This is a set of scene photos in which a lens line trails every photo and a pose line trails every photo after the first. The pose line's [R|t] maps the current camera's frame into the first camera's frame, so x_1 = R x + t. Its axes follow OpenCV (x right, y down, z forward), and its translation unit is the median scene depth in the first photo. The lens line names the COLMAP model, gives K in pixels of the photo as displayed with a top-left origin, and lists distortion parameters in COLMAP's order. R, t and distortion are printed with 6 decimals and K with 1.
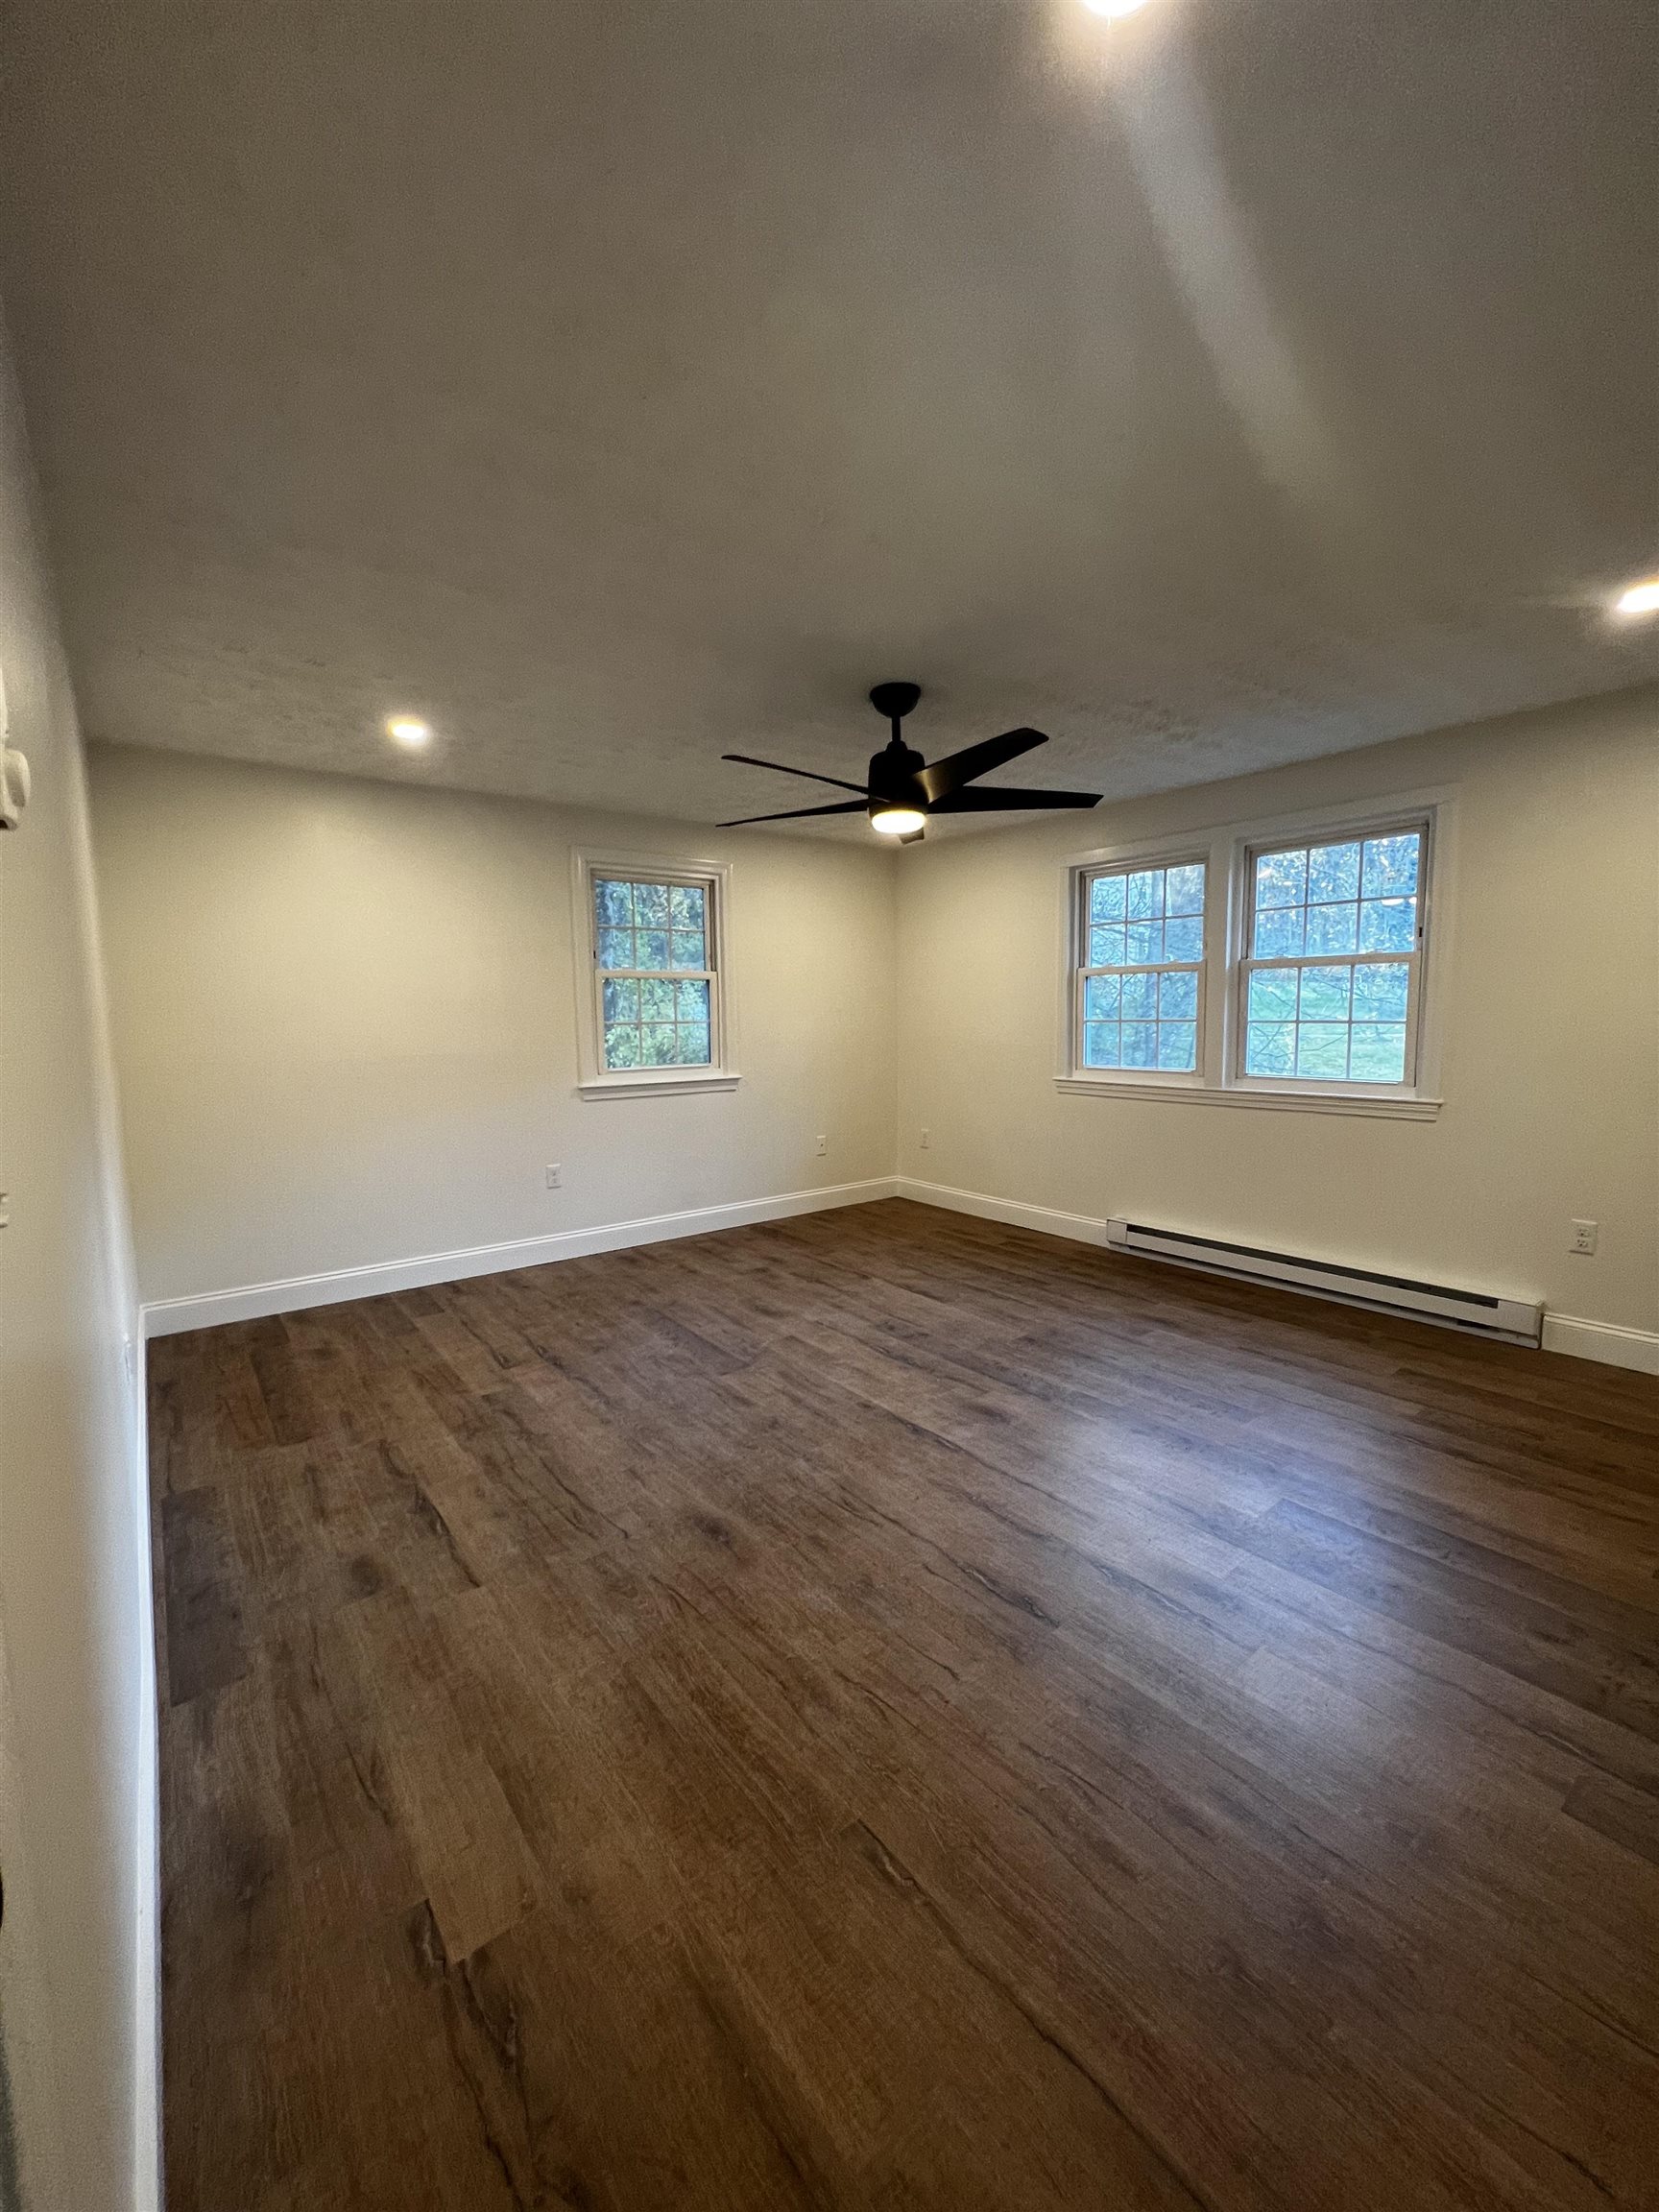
lens RADIAL K [[883.4, 0, 834.1], [0, 883.4, 1098.1], [0, 0, 1]] dist [-0.000187, -0.000003]
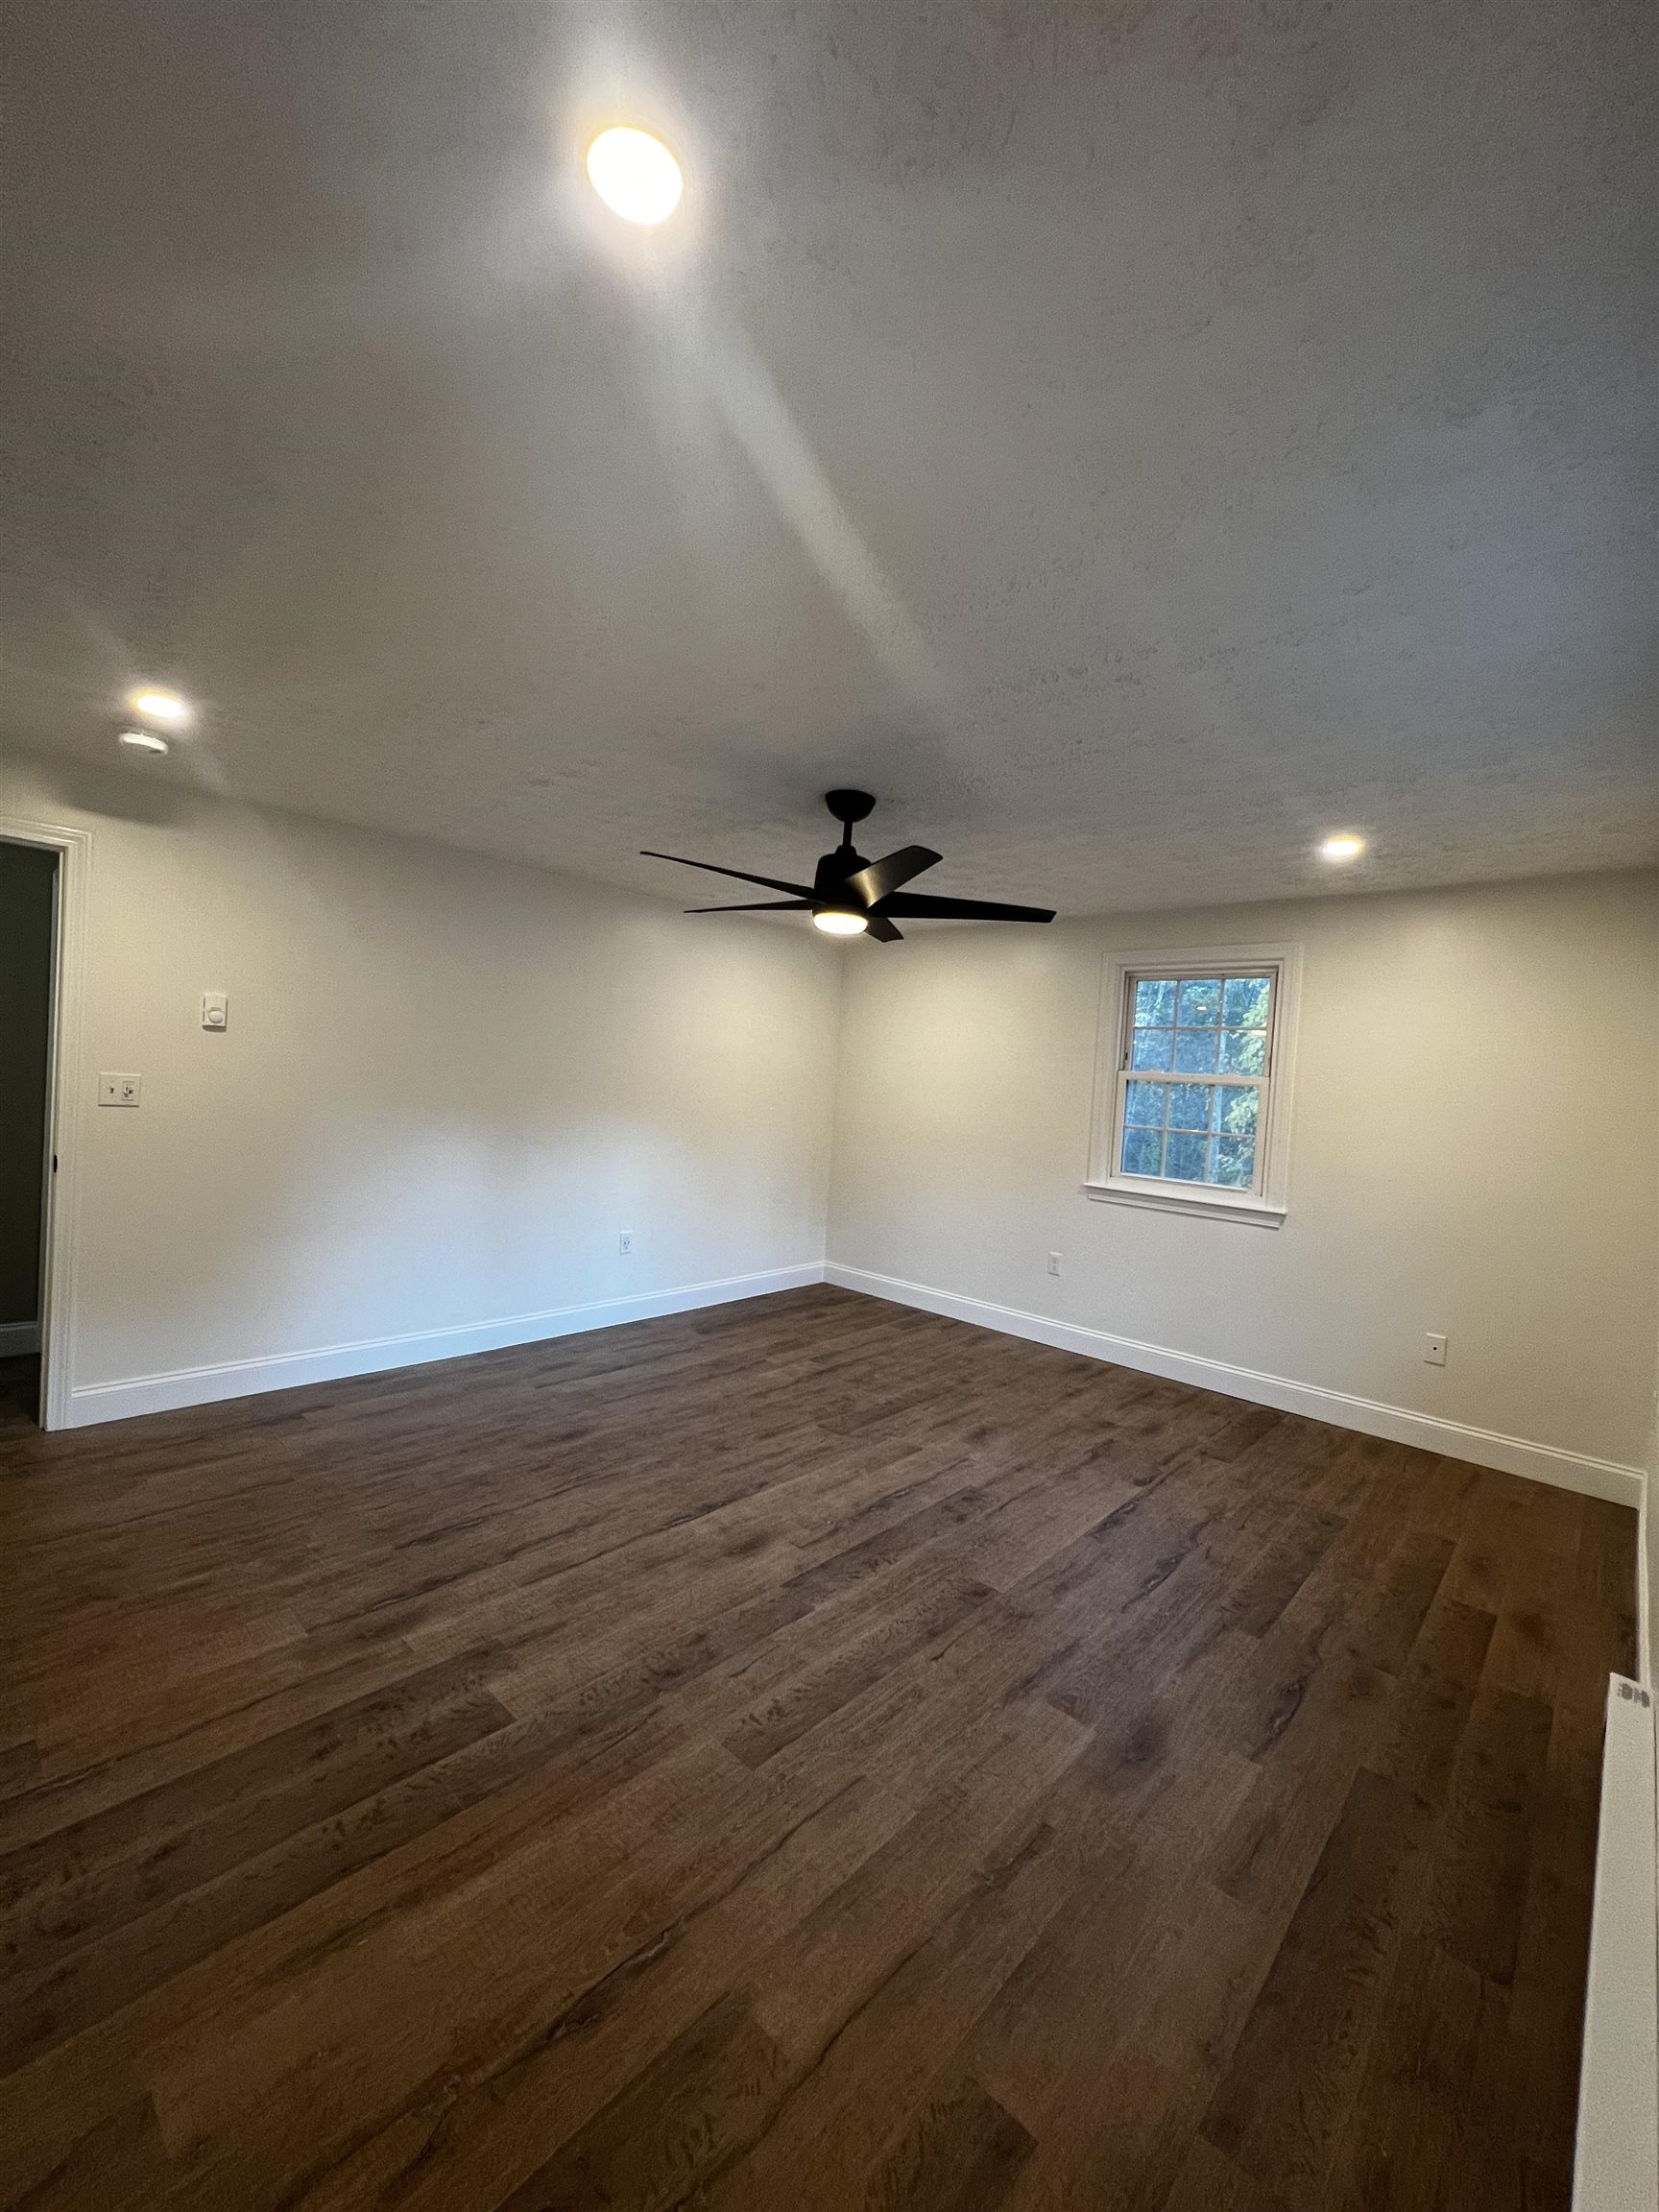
lens RADIAL K [[883.4, 0, 834.1], [0, 883.4, 1098.1], [0, 0, 1]] dist [-0.000187, -0.000003]
pose [[0.158265, 0.047402, -0.986258, 0.914361], [-0.162635, 0.986456, 0.021314, -0.117132], [0.973911, 0.157027, 0.163831, 0.734421]]
